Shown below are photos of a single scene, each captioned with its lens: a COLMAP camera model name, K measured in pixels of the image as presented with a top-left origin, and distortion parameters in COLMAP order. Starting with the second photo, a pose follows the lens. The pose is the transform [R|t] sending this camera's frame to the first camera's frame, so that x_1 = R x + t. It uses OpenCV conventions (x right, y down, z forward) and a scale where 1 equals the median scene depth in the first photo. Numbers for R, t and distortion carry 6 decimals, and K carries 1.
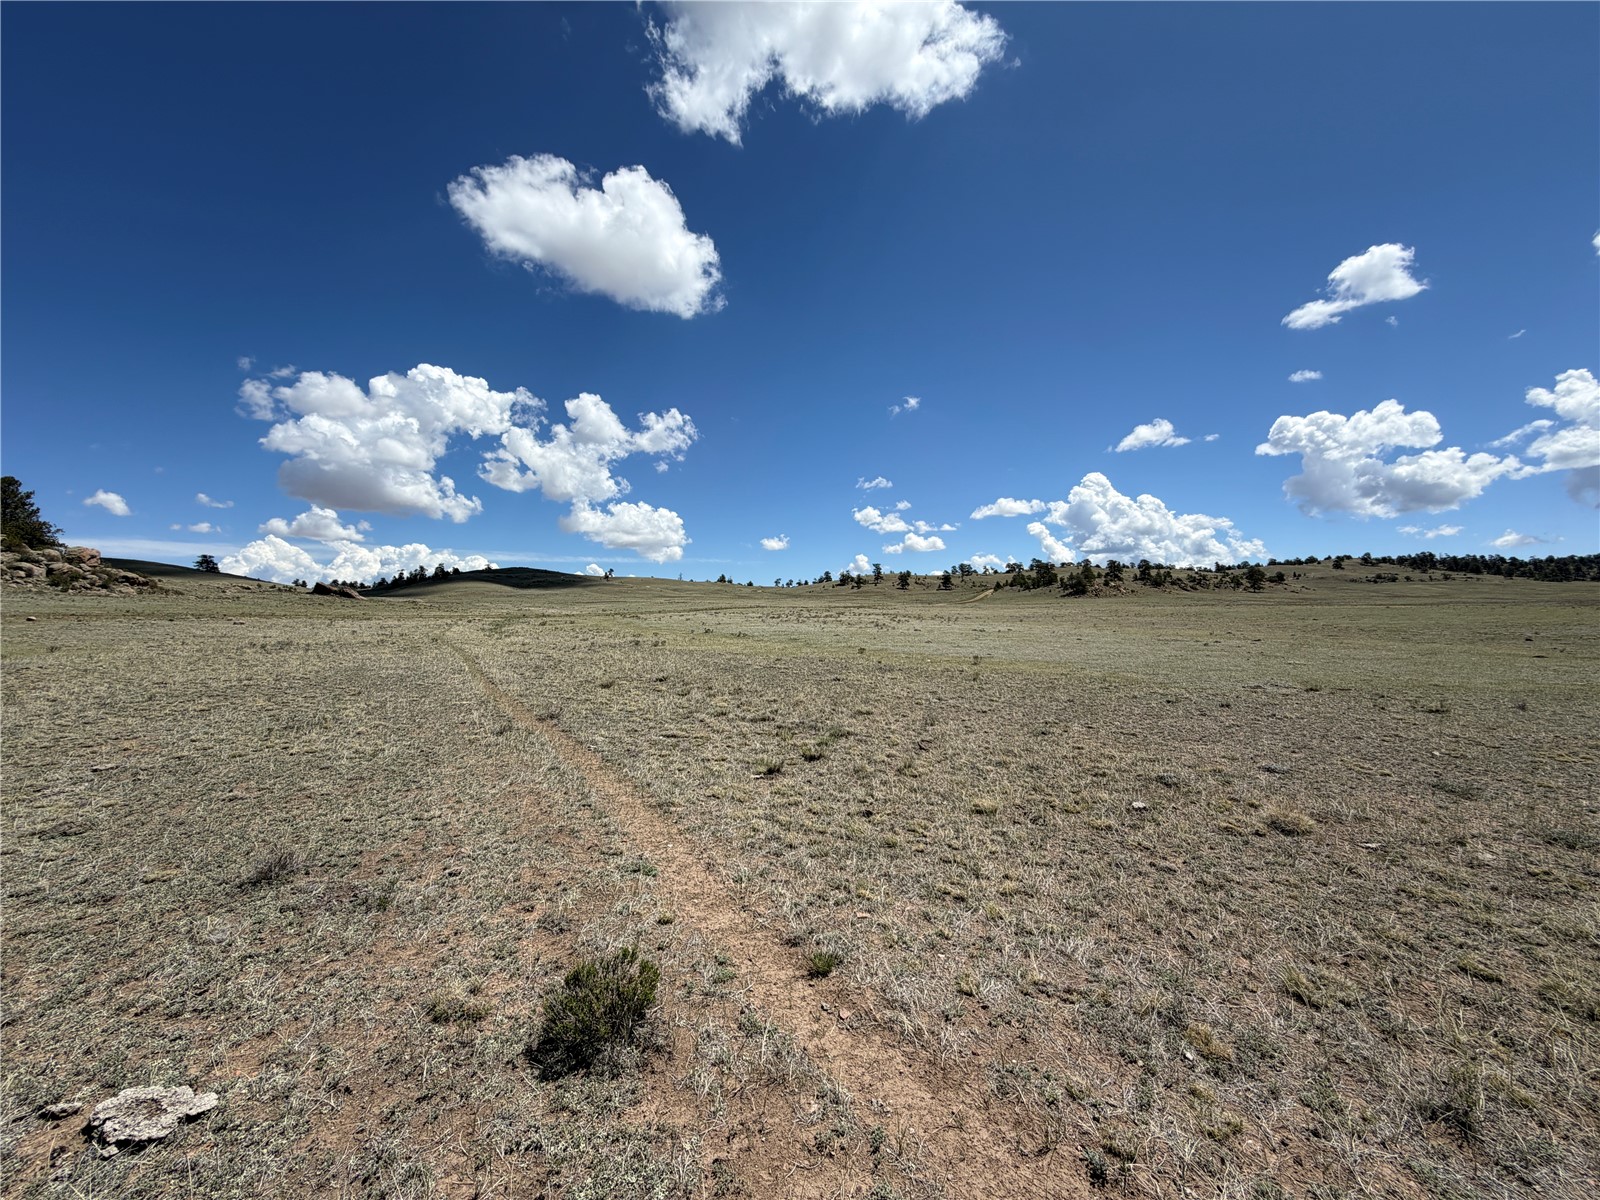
lens RADIAL K [[634.7, 0, 796.6], [0, 634.7, 597.9], [0, 0, 1]] dist [-0.002486, 0.000407]
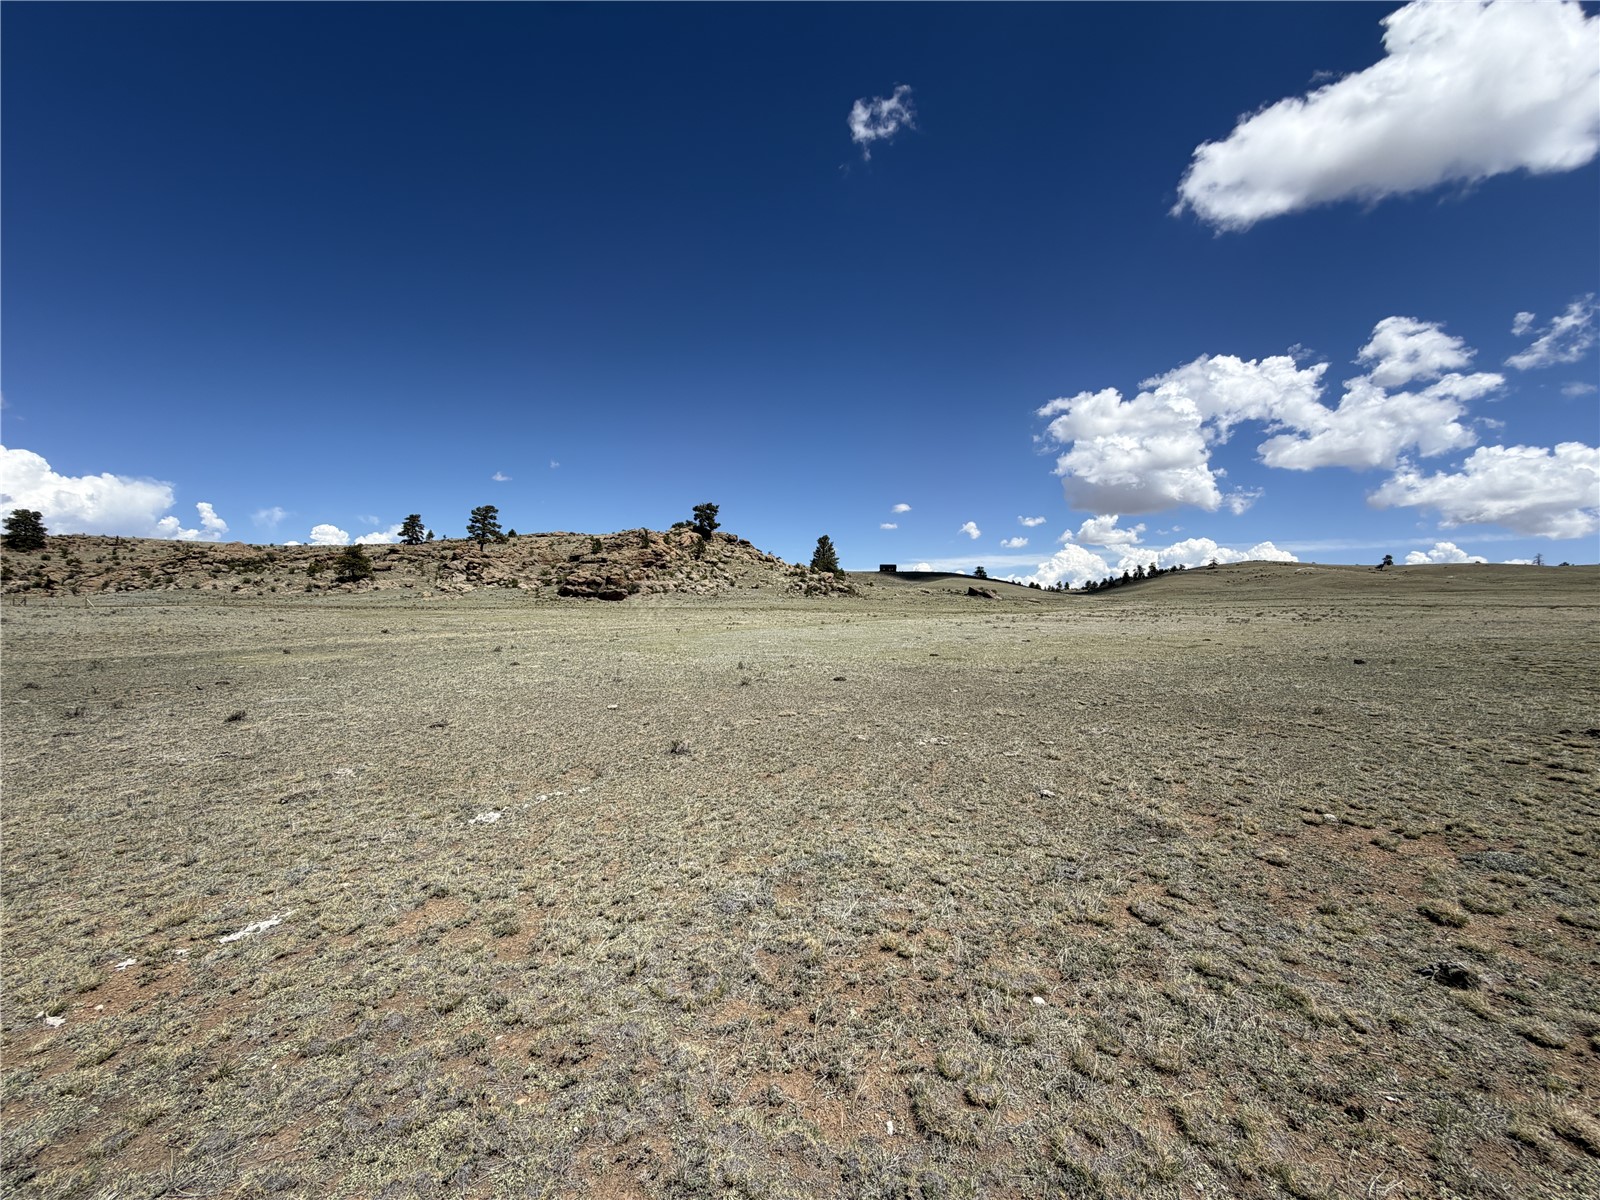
lens RADIAL K [[633.7, 0, 794.7], [0, 633.7, 600.4], [0, 0, 1]] dist [-0.000942, 0.000301]
pose [[0.450596, -0.004290, -0.892718, 0.593420], [0.011614, 0.999932, 0.001056, -0.001255], [0.892653, -0.010844, 0.450615, 0.100202]]
